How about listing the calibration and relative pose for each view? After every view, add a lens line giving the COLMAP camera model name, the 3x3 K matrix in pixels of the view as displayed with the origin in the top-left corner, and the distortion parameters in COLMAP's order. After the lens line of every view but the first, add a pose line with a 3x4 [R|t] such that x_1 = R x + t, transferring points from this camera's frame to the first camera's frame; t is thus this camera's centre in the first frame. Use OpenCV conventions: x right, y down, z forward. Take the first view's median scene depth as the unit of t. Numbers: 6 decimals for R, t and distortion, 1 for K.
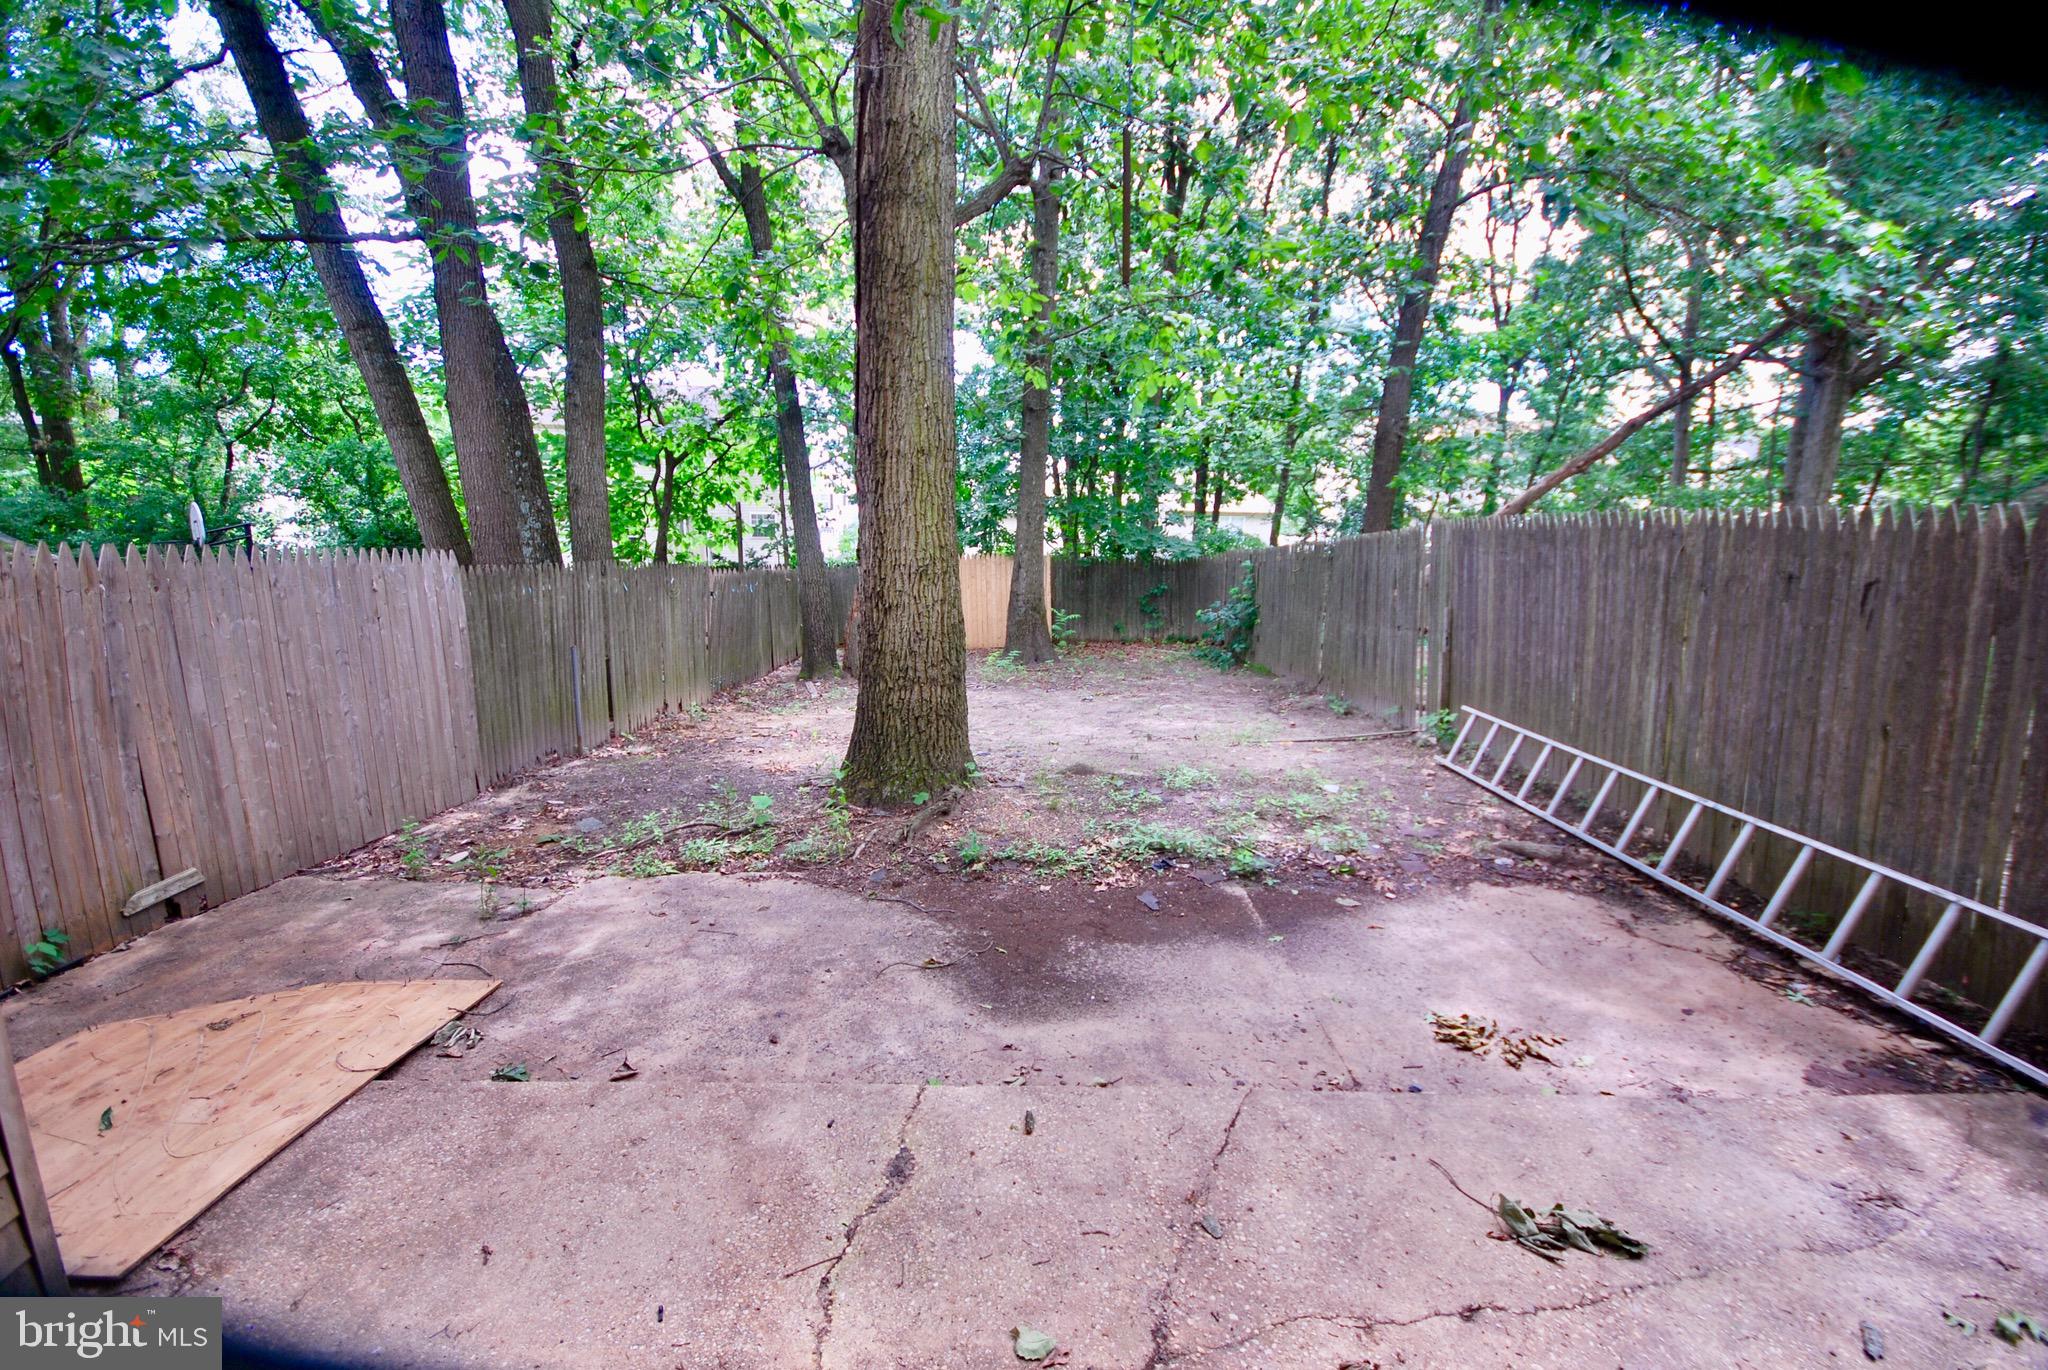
lens RADIAL K [[904.8, 0, 1024.4], [0, 904.8, 682.4], [0, 0, 1]] dist [-0.001838, -0.000715]
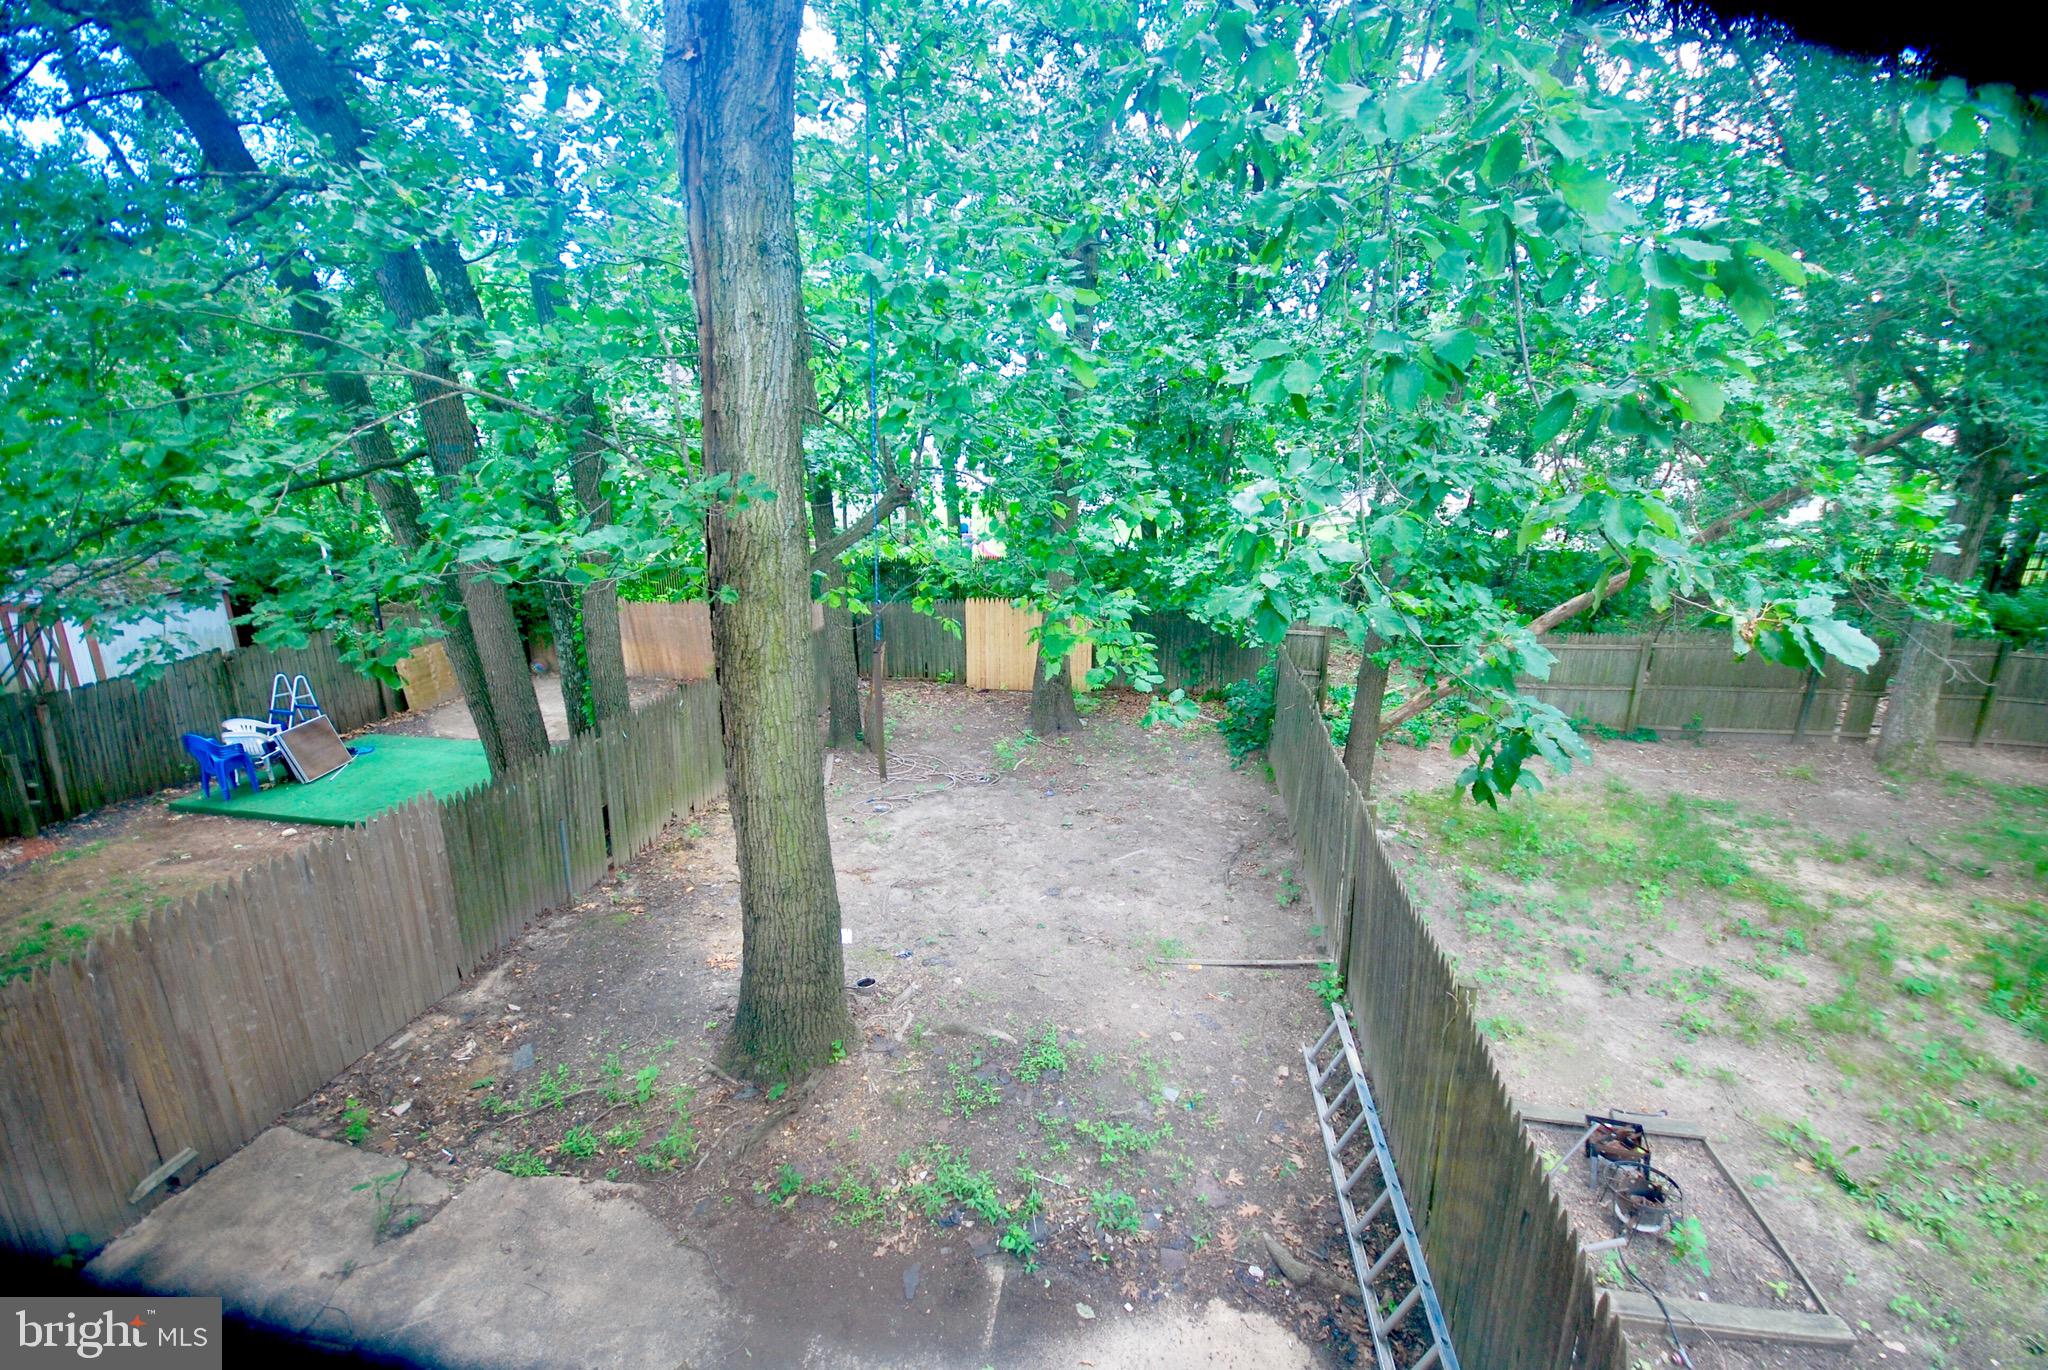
lens RADIAL K [[904.8, 0, 1022.9], [0, 904.8, 686.1], [0, 0, 1]] dist [-0.001838, -0.000715]
pose [[0.987218, 0.063723, -0.146084, 0.383777], [-0.045475, 0.991112, 0.125017, -0.630690], [0.152752, -0.116775, 0.981341, -0.007304]]
